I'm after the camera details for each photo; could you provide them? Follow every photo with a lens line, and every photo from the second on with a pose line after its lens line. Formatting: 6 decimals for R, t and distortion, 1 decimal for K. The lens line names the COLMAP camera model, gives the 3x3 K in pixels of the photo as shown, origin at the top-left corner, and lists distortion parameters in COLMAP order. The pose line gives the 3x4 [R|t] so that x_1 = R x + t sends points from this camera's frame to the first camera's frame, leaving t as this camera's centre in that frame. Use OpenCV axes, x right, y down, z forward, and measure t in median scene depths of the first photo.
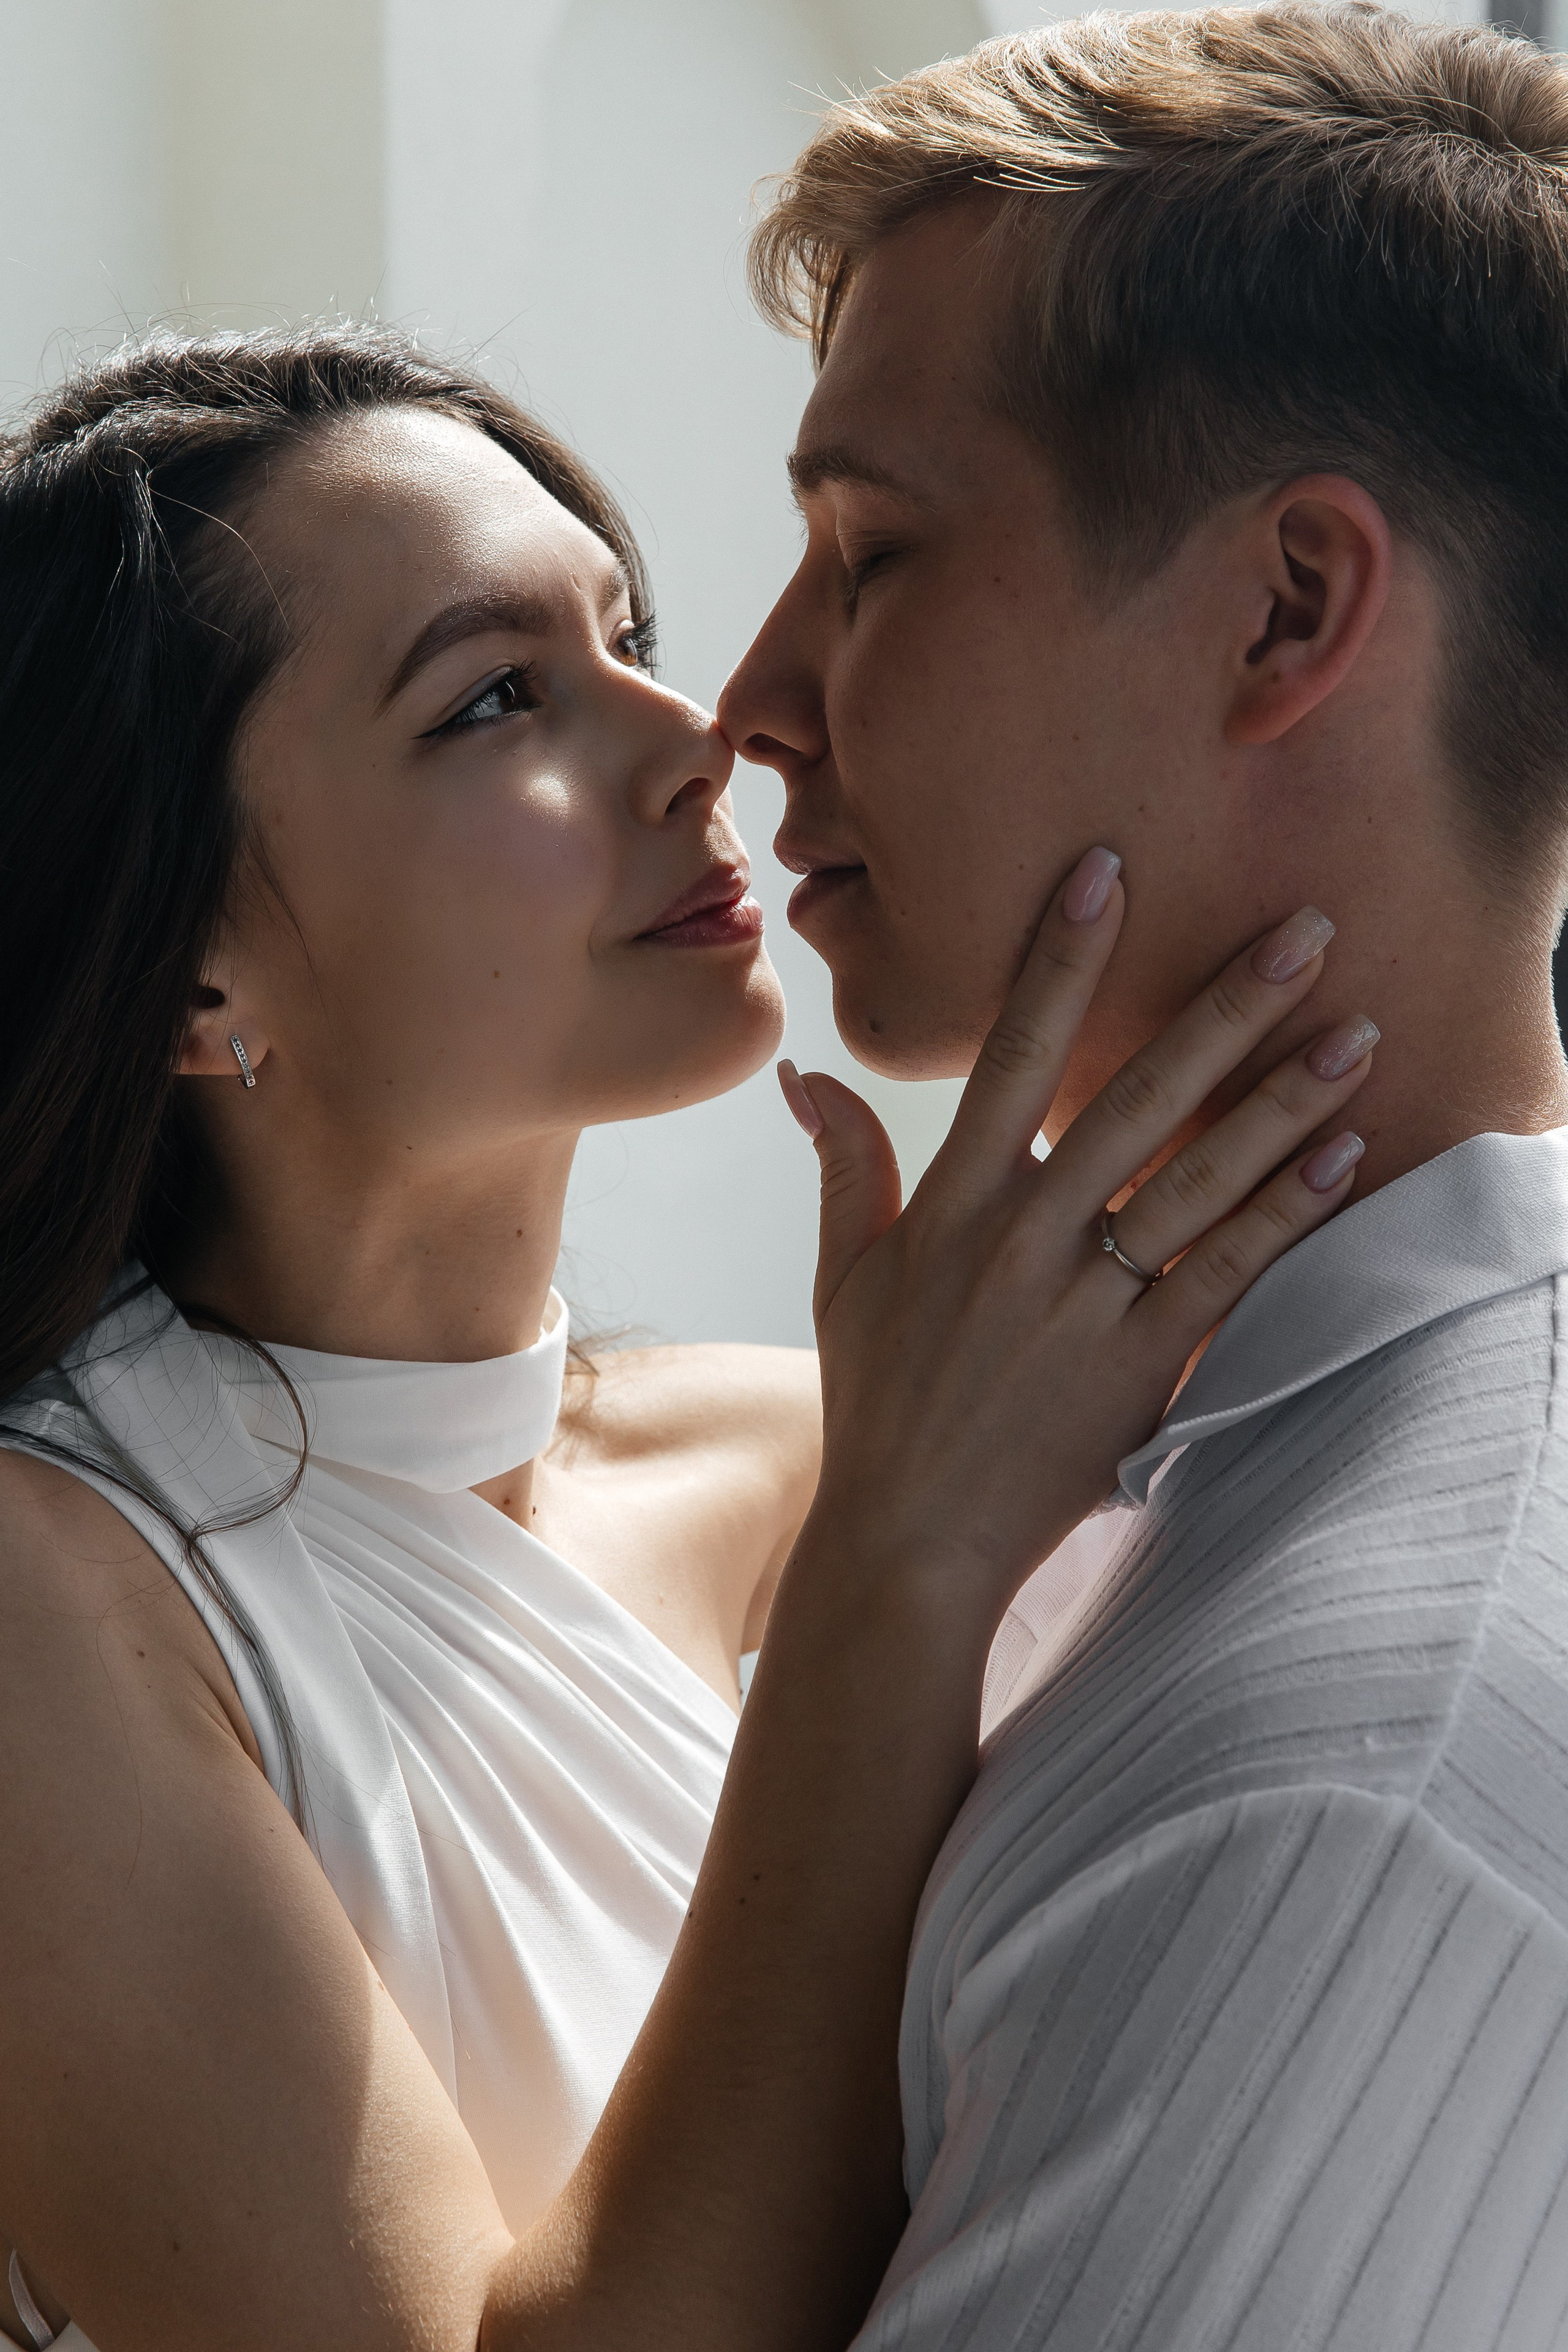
lens RADIAL K [[4626.3, 0, 784.0], [0, 4626.3, 1176.0], [0, 0, 1]] dist [-1.182465, 11.490427]
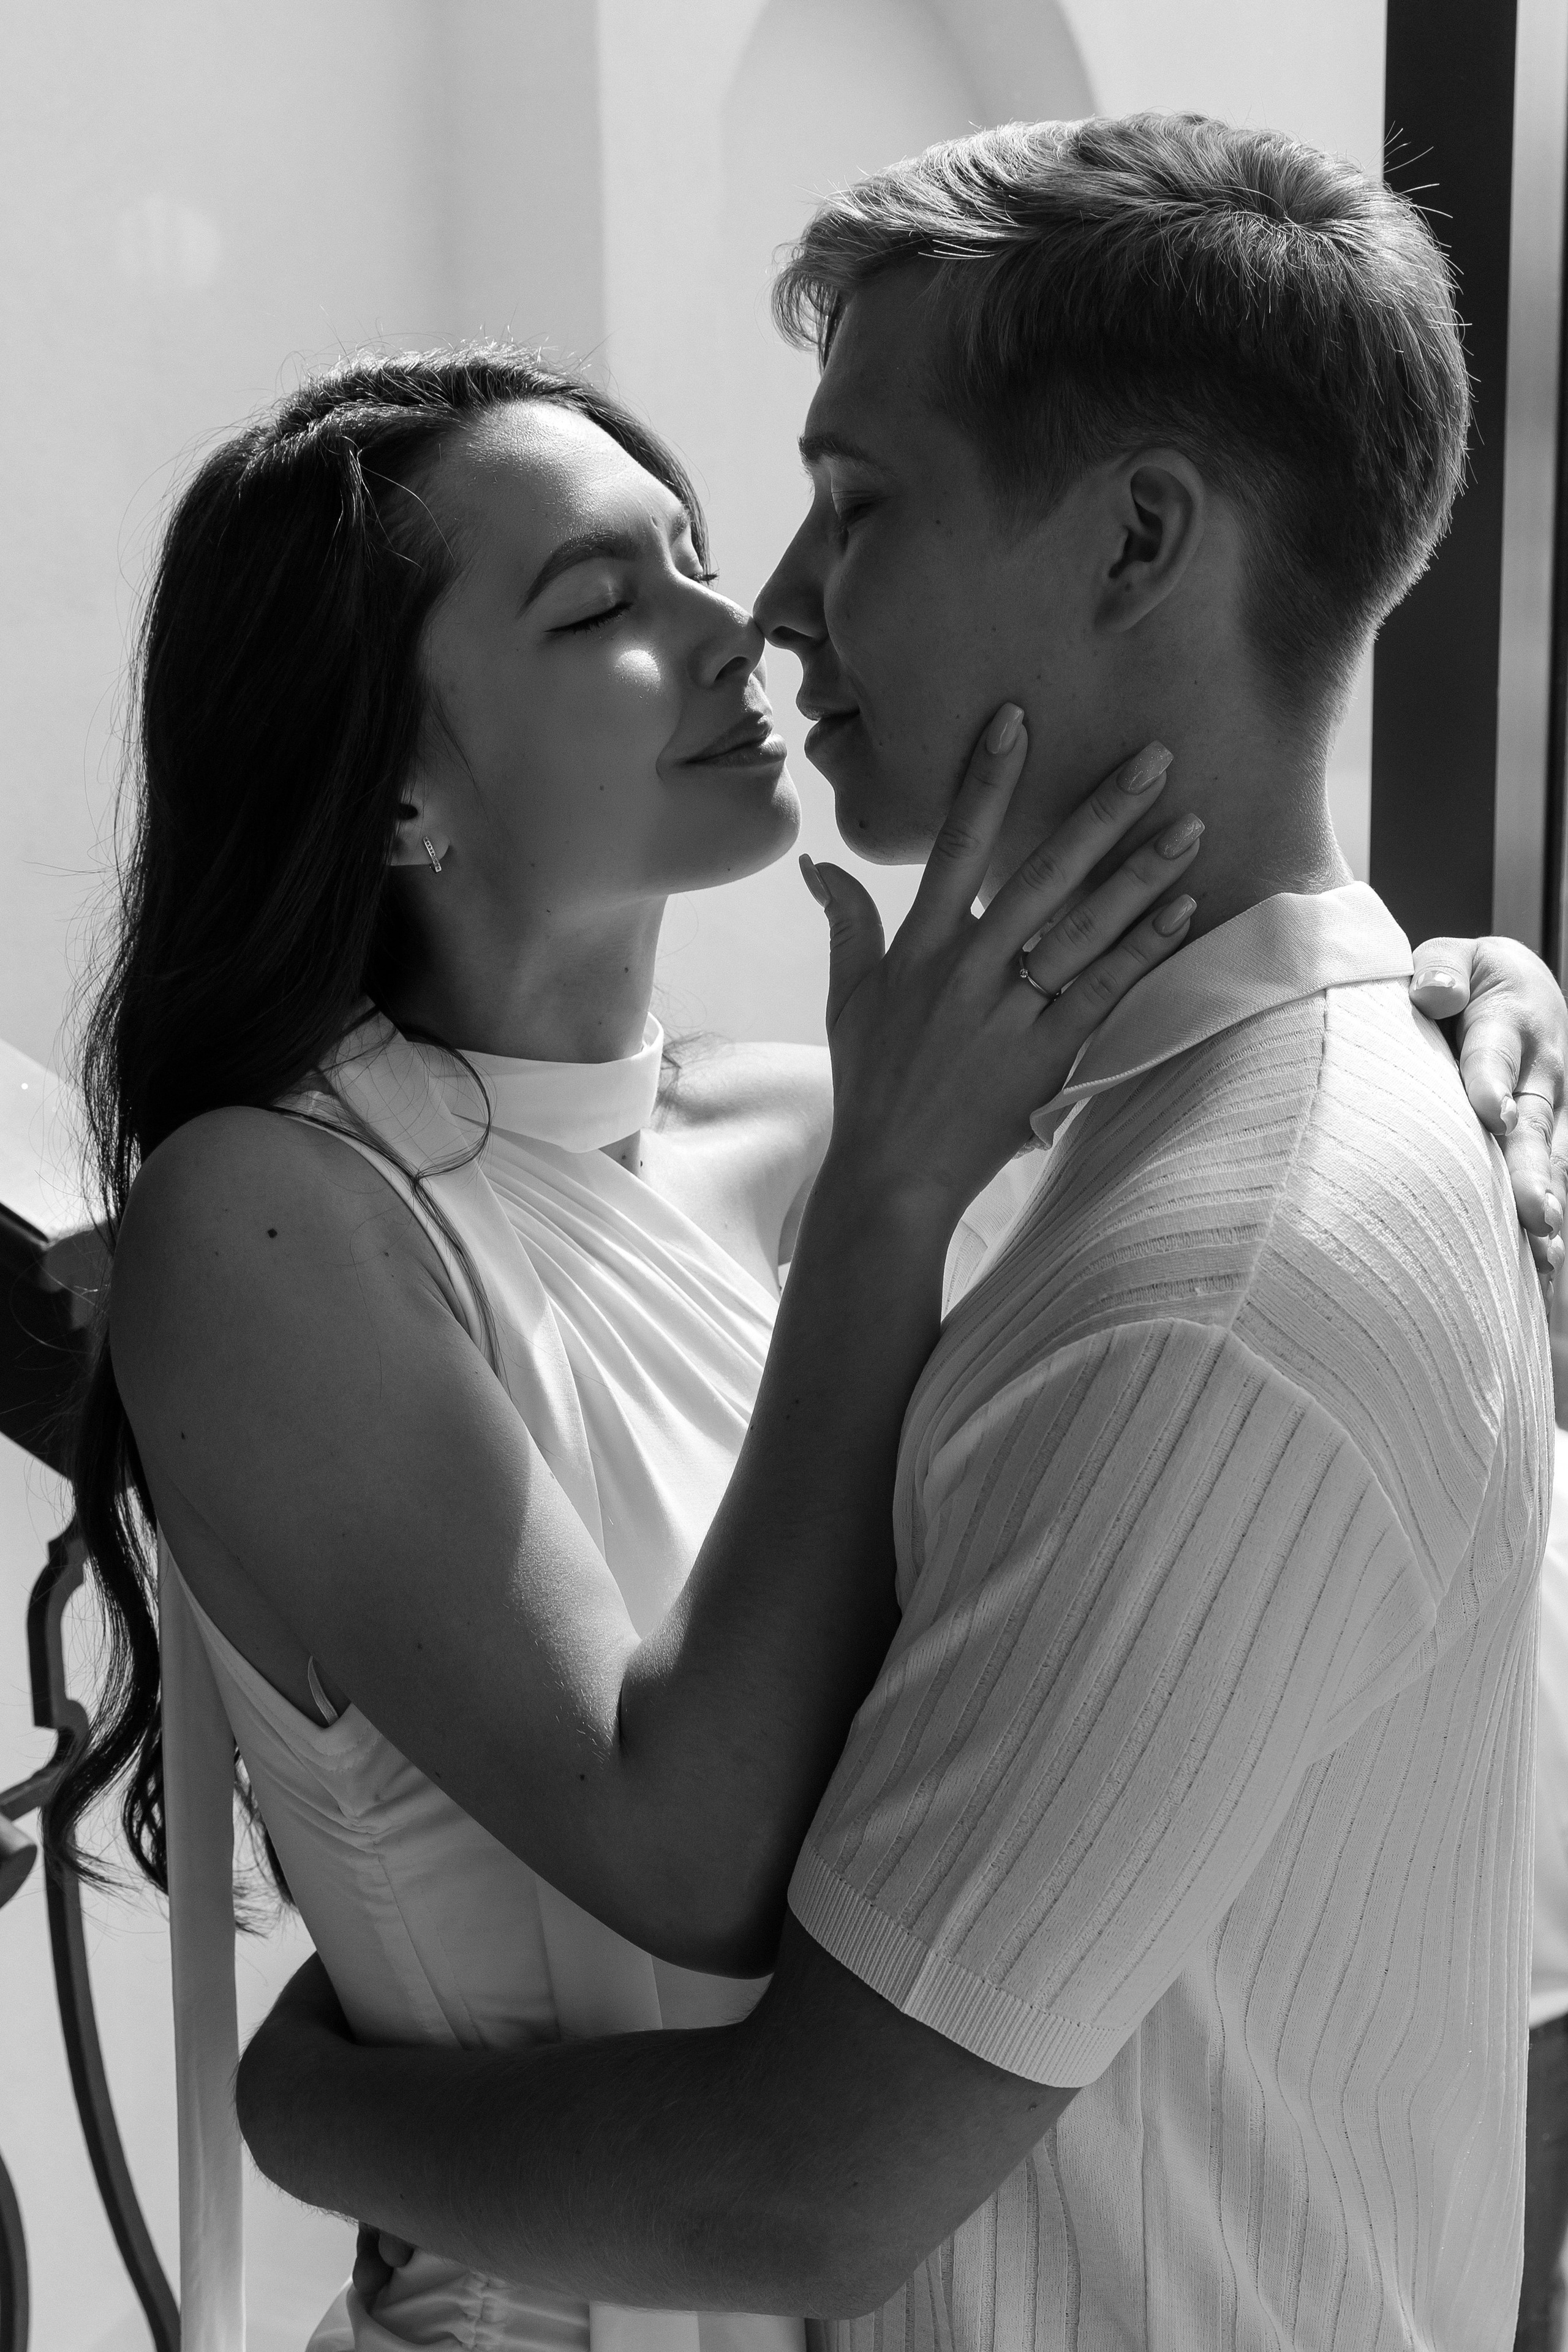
lens RADIAL K [[3776.6, 0, 839.6], [0, 3776.6, 1240.6], [0, 0, 1]] dist [0.318627, -4.126978]
pose [[0.999726, -0.020381, 0.011512, -0.005638], [0.019439, 0.996859, 0.076769, 0.006515], [-0.013041, -0.076525, 0.996982, -0.249778]]
